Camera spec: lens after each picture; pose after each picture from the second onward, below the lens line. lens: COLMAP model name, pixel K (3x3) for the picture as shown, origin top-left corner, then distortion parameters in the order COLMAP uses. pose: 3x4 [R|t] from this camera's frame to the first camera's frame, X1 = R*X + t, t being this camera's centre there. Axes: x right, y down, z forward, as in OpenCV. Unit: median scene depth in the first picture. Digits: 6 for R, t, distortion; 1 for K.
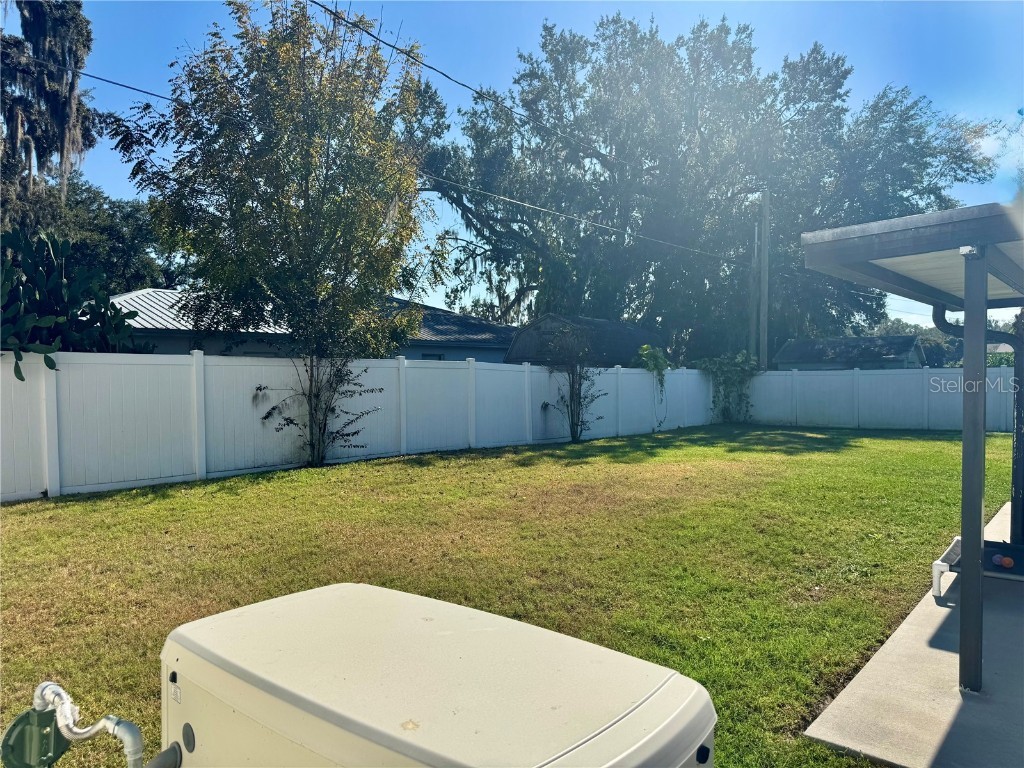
lens RADIAL K [[719.6, 0, 511.3], [0, 719.6, 388.5], [0, 0, 1]] dist [0.062753, -0.067906]
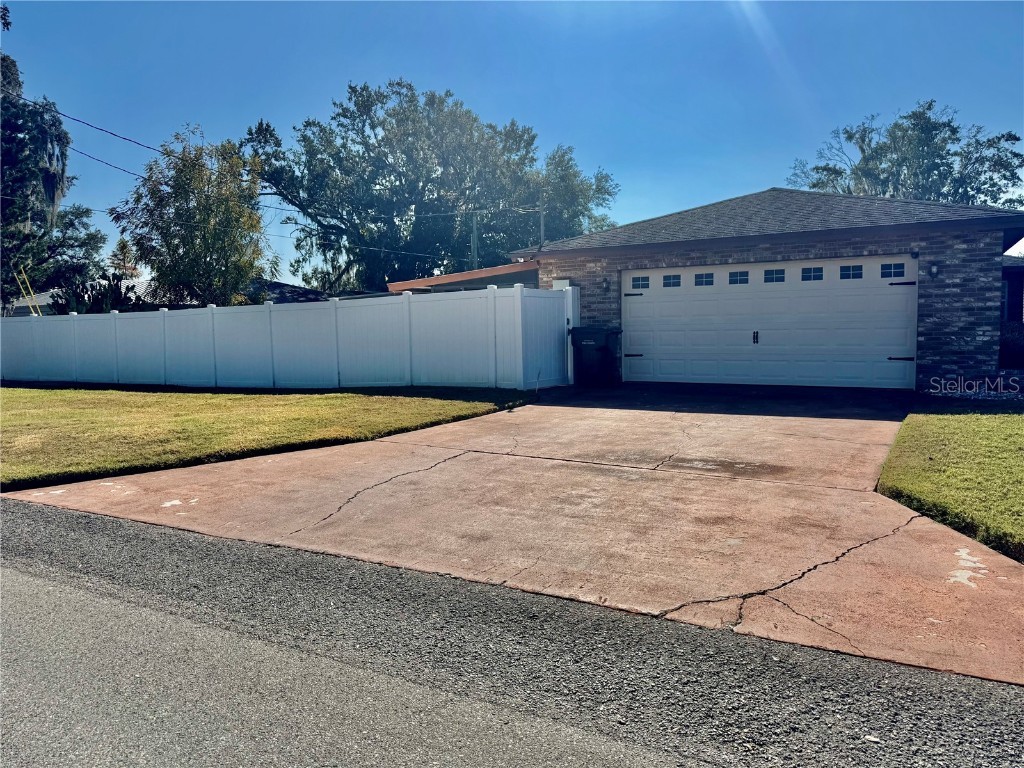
lens RADIAL K [[719.6, 0, 510.3], [0, 719.6, 384.3], [0, 0, 1]] dist [0.062753, -0.067906]
pose [[0.982509, -0.027399, 0.184188, 0.054932], [0.017516, 0.998329, 0.055074, 0.020231], [-0.185389, -0.050884, 0.981347, -0.377922]]
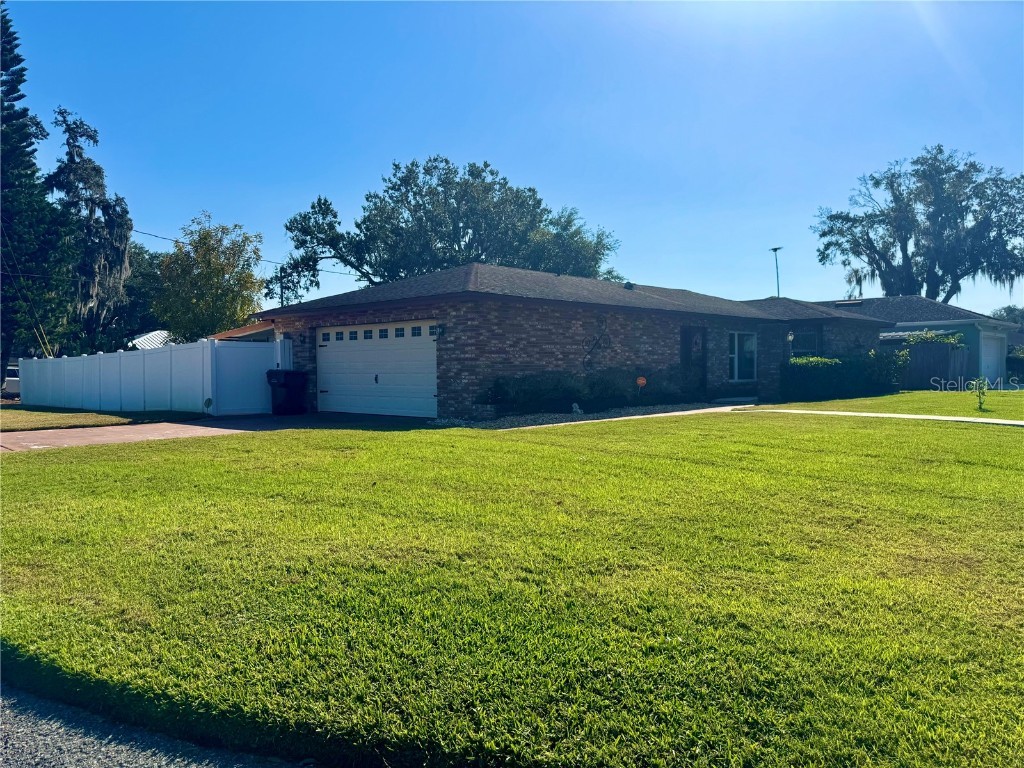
lens RADIAL K [[719.6, 0, 510.7], [0, 719.6, 383.1], [0, 0, 1]] dist [0.062753, -0.067906]
pose [[0.998602, -0.000464, -0.052862, 0.291427], [-0.000051, 0.999953, -0.009730, 0.025026], [0.052864, 0.009719, 0.998554, -0.487072]]
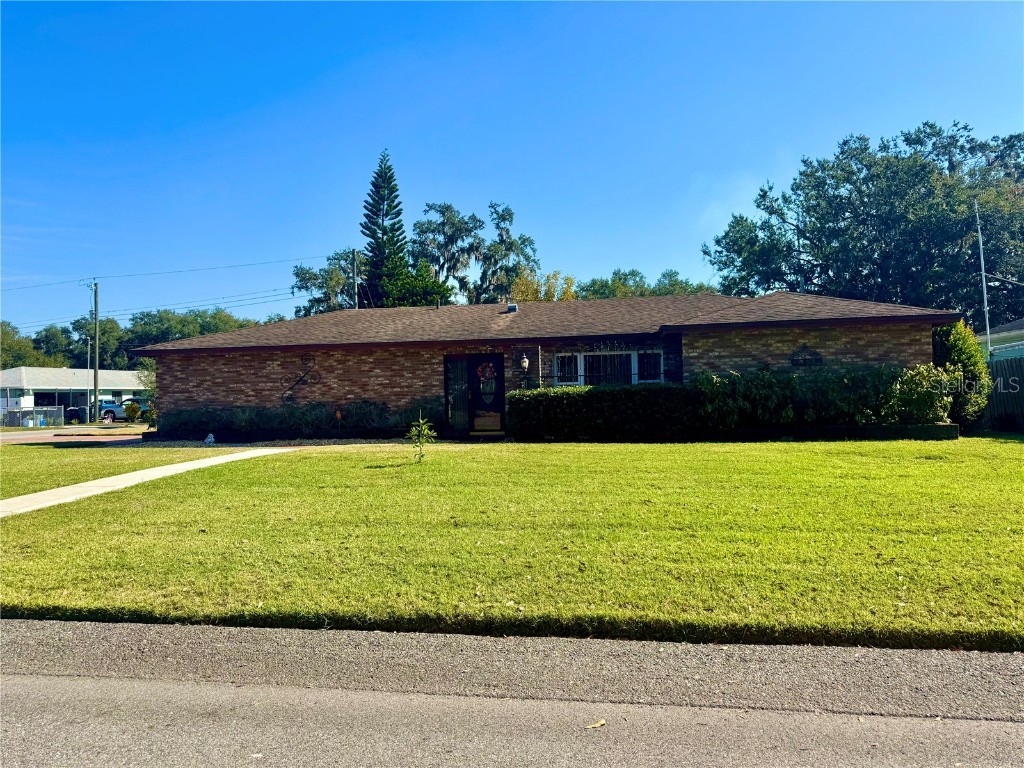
lens RADIAL K [[719.6, 0, 511.2], [0, 719.6, 384.1], [0, 0, 1]] dist [0.062753, -0.067906]
pose [[0.500112, -0.013895, -0.865849, 0.746076], [-0.010978, 0.999689, -0.022384, 0.010559], [0.865891, 0.020699, 0.499804, -0.205078]]
